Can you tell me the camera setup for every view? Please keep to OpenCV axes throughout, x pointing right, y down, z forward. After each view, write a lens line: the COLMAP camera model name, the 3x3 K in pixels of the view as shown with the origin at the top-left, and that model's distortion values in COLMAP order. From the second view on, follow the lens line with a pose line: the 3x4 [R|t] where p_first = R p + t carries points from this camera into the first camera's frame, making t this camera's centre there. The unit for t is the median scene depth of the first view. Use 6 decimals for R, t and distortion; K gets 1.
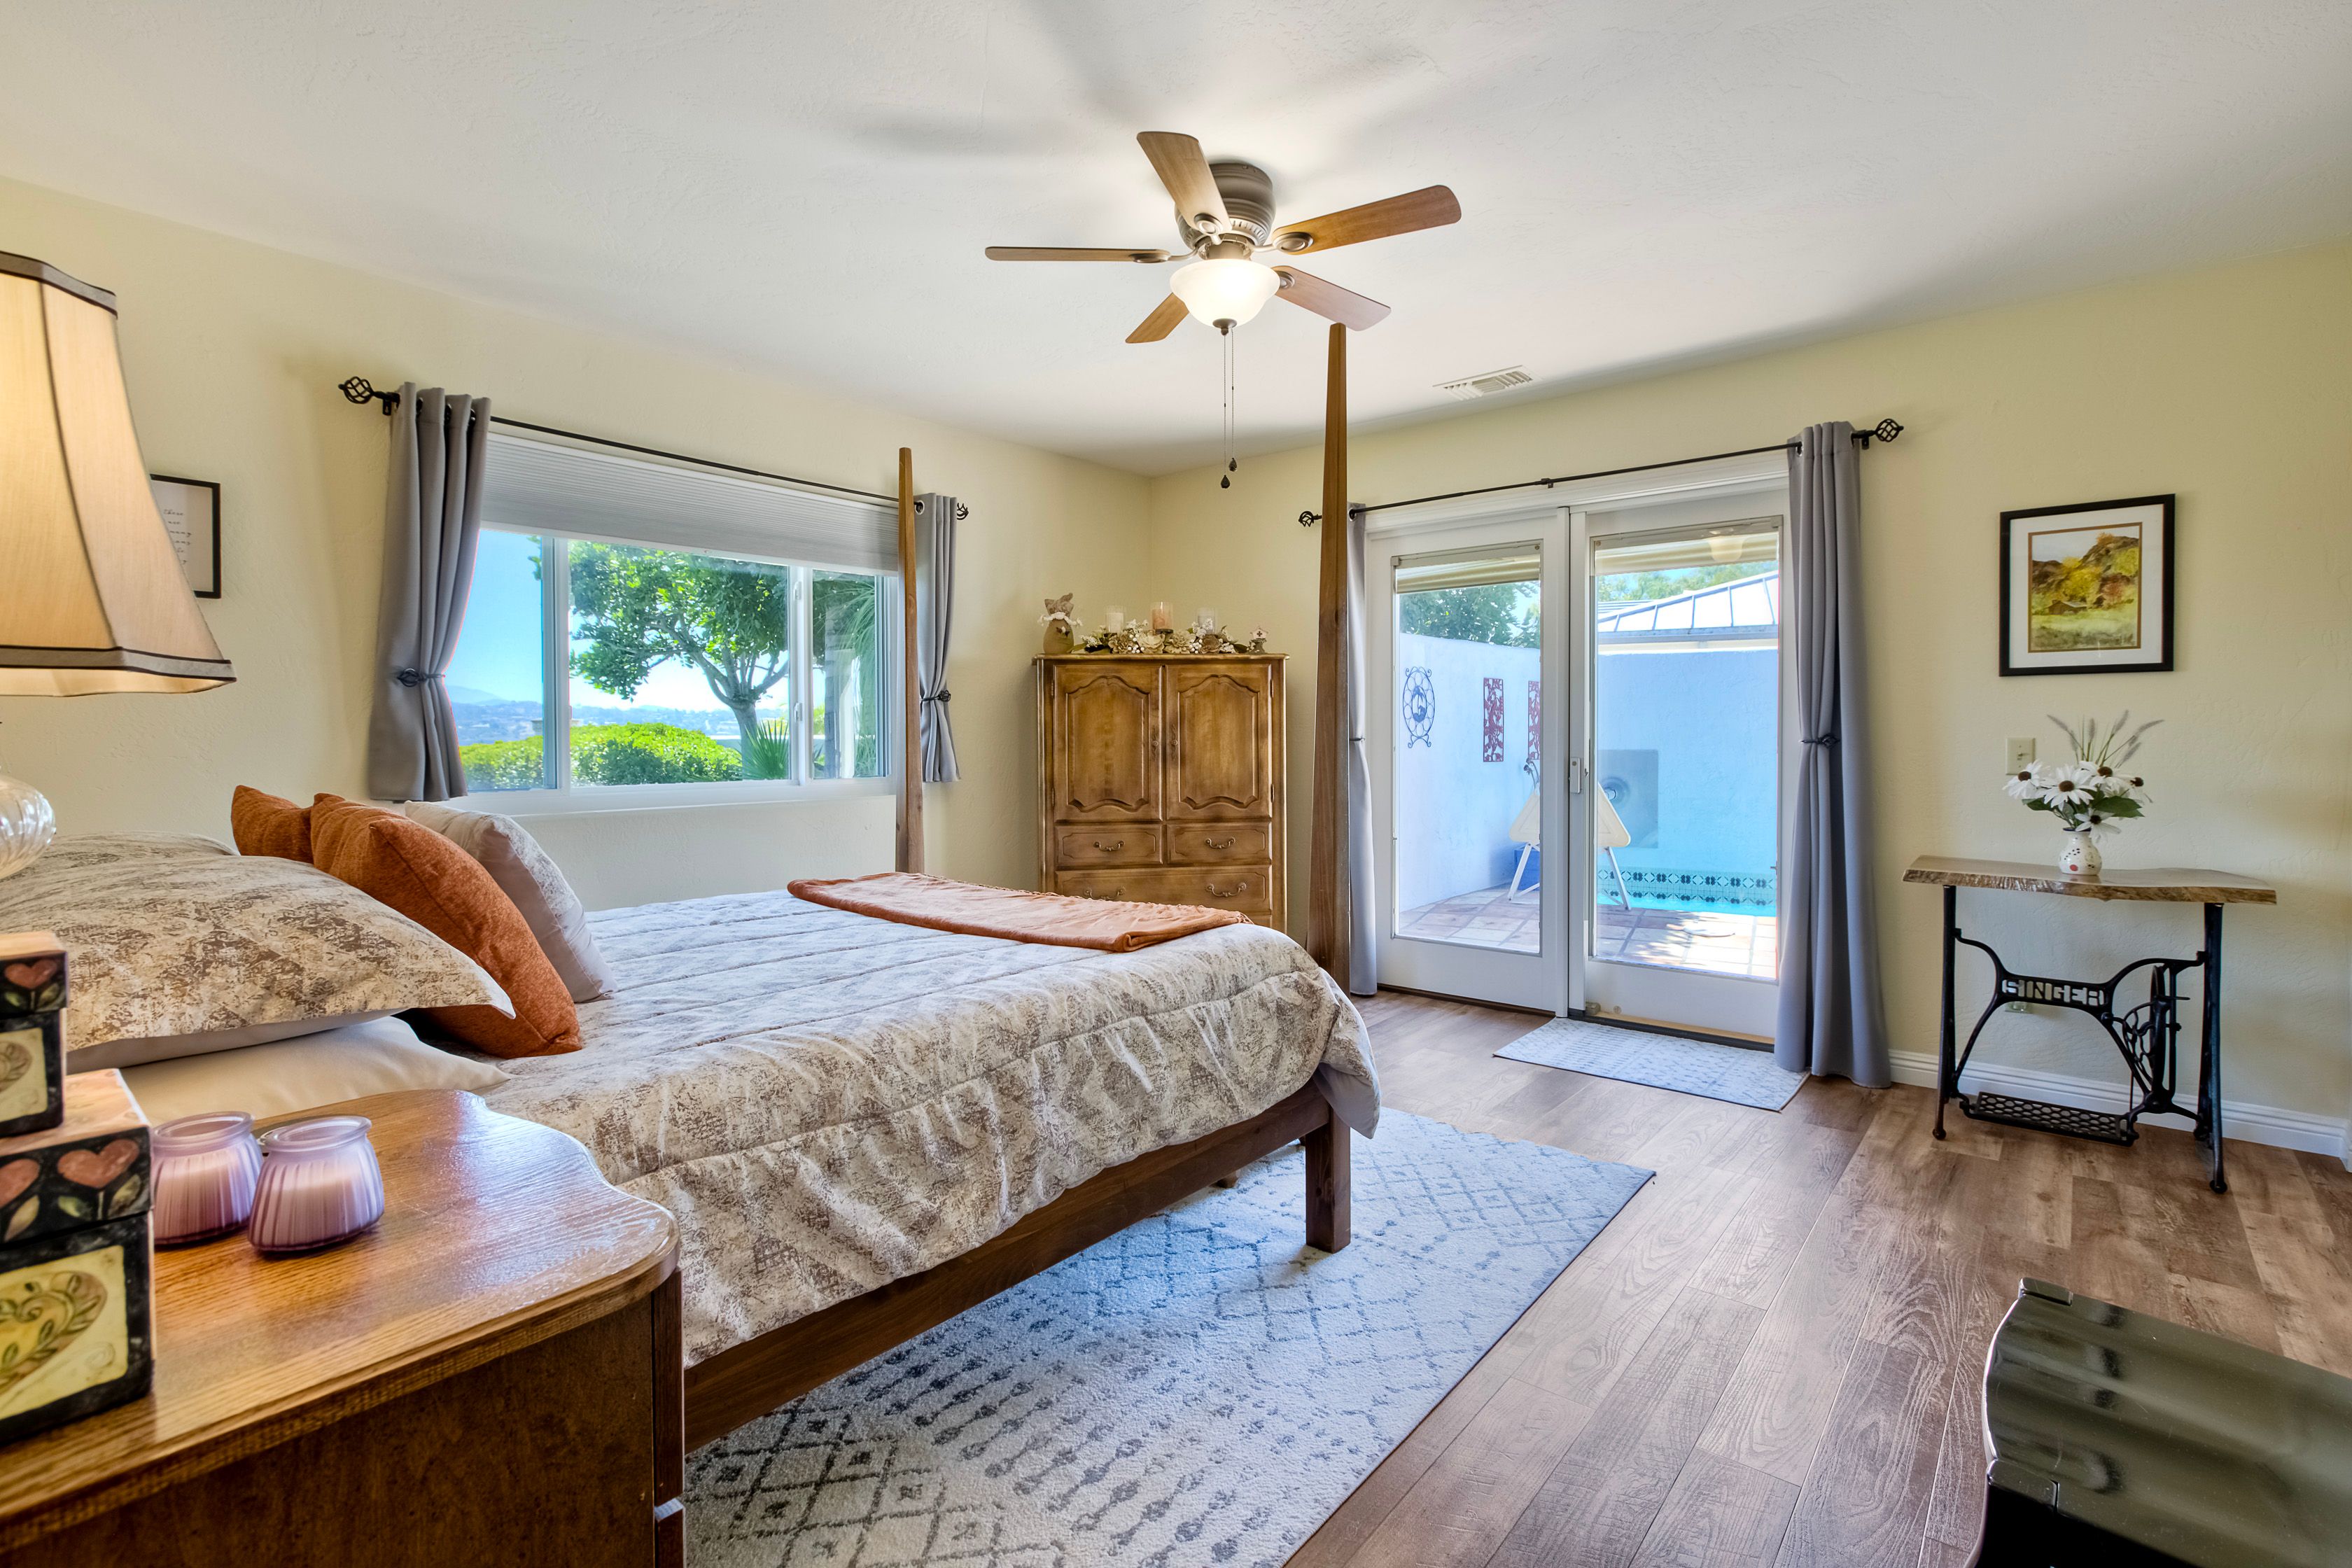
lens RADIAL K [[1079.7, 0, 1194.5], [0, 1079.7, 776.6], [0, 0, 1]] dist [-0.010403, 0.005454]
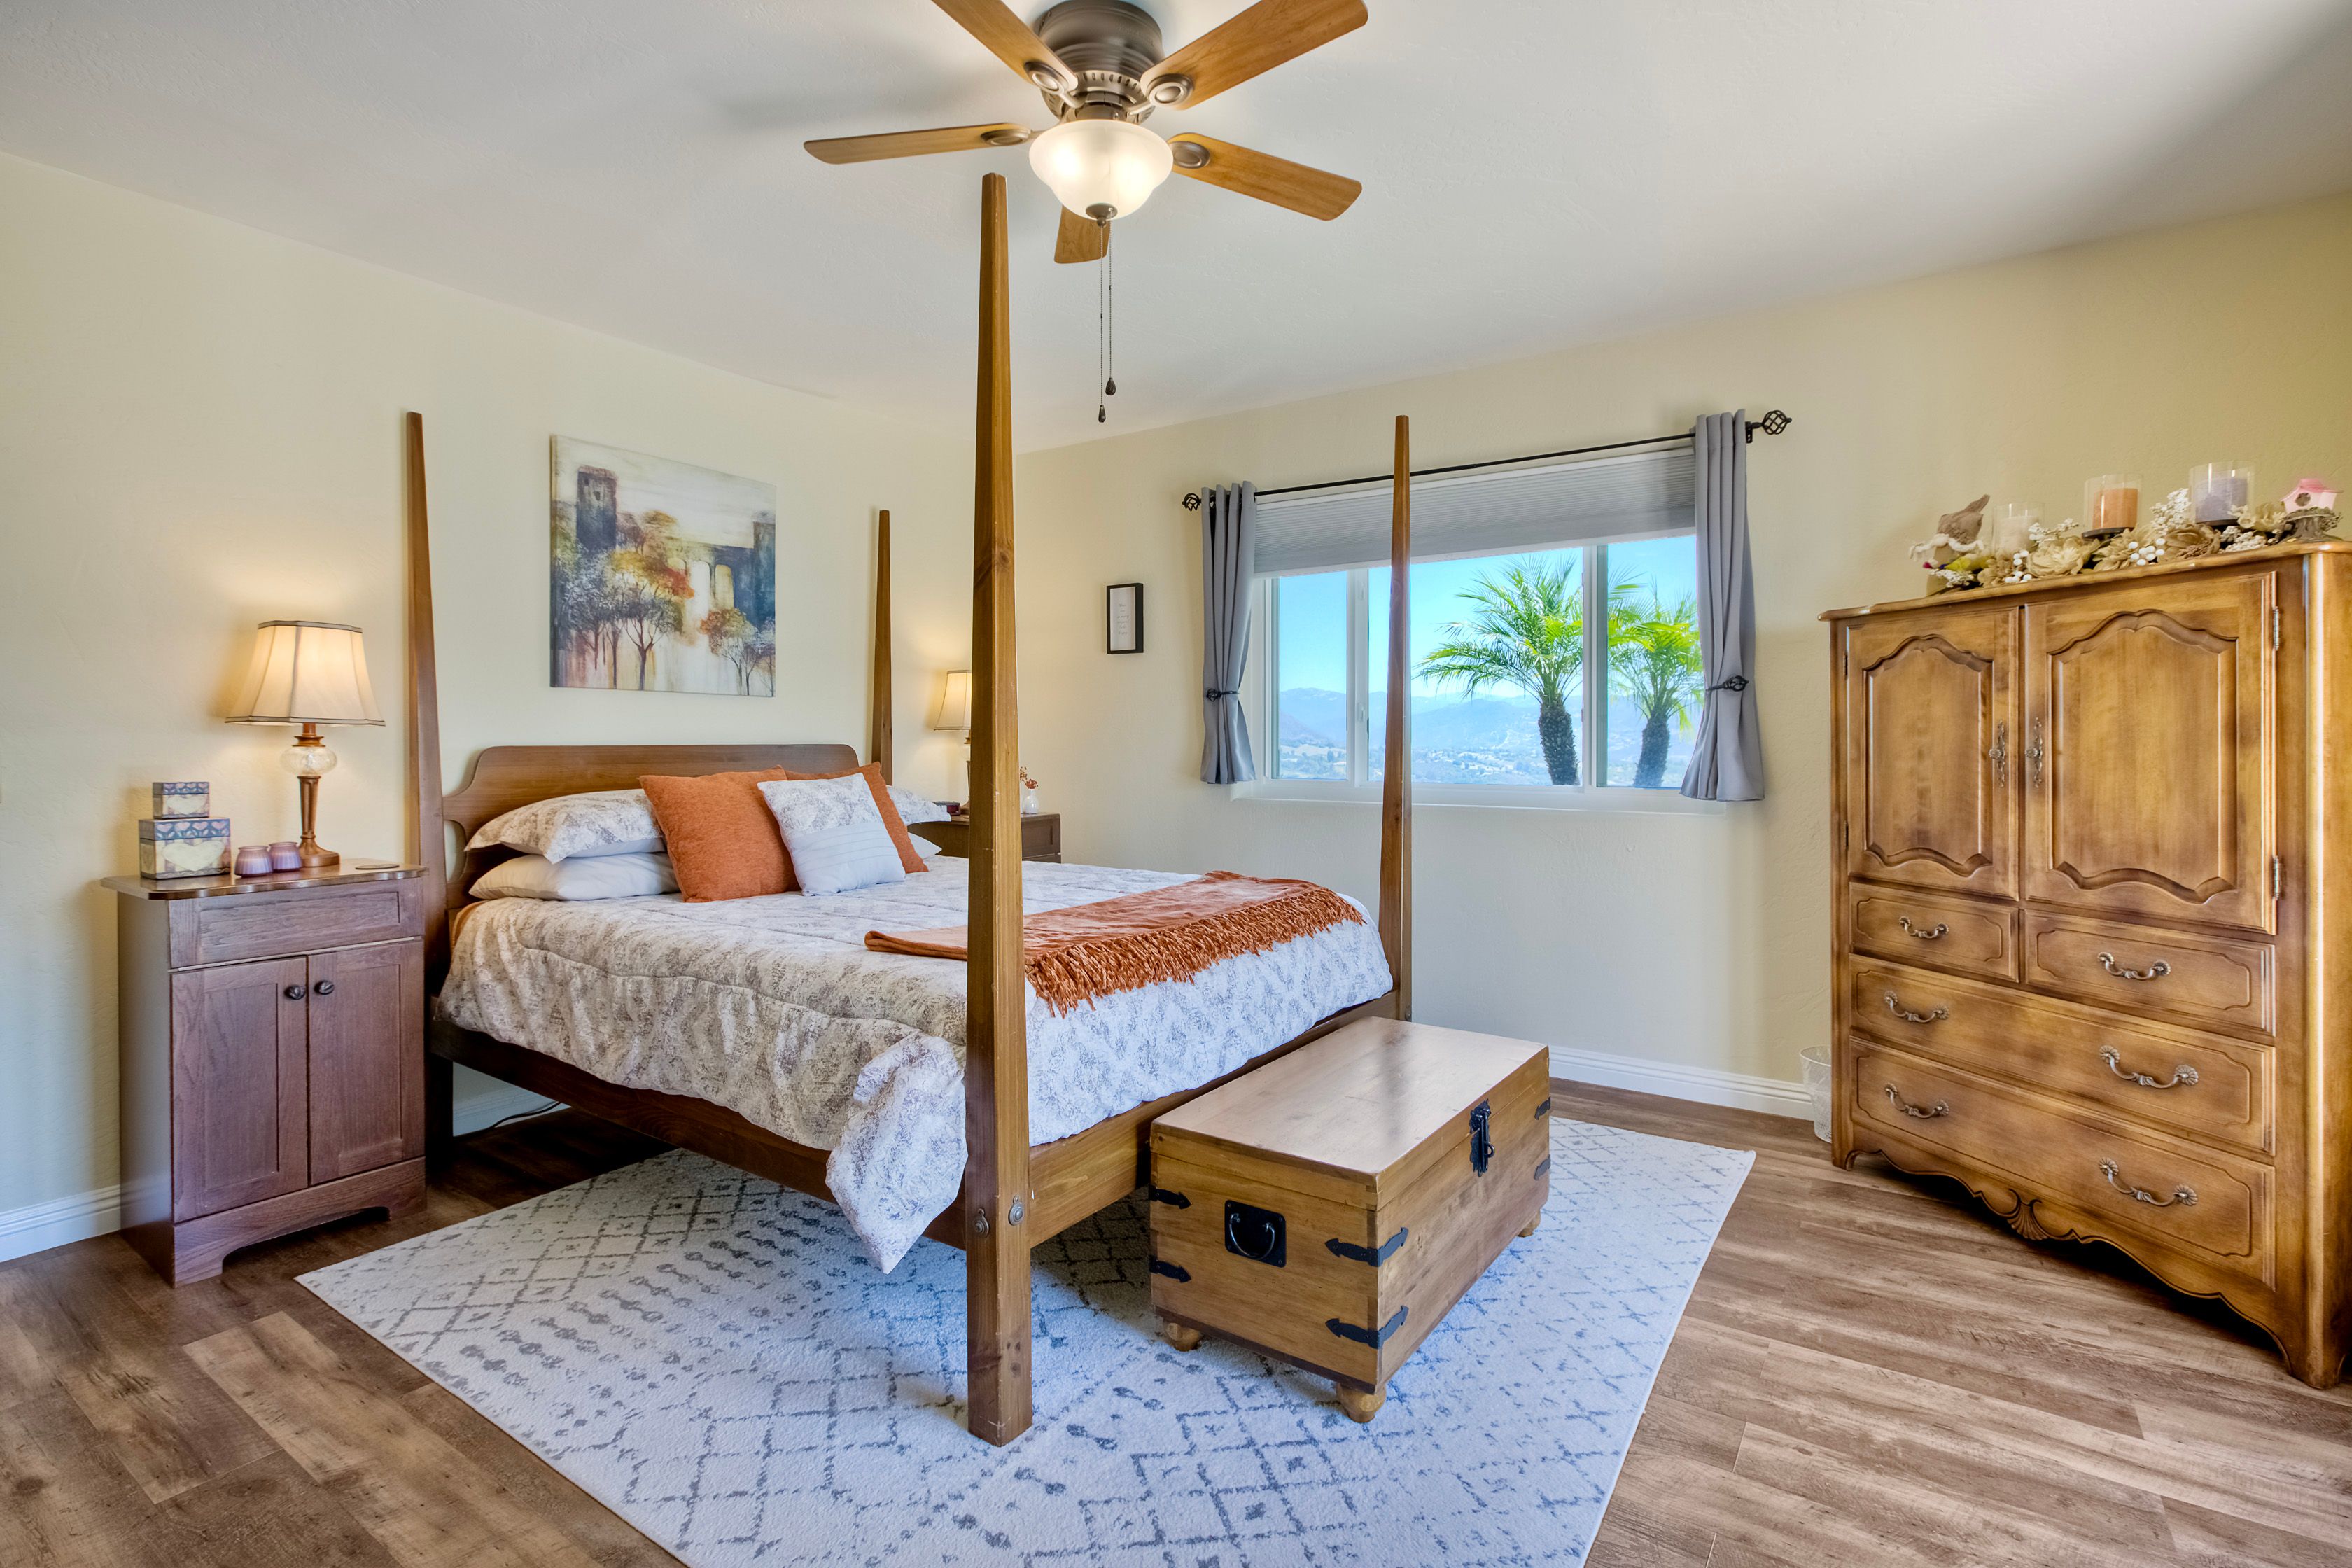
lens RADIAL K [[1079.7, 0, 1194.5], [0, 1079.7, 776.6], [0, 0, 1]] dist [-0.010403, 0.005454]
pose [[0.102468, 0.037882, -0.994015, 0.453156], [-0.038793, 0.998667, 0.034060, -0.022073], [0.993980, 0.035070, 0.103801, 0.552964]]
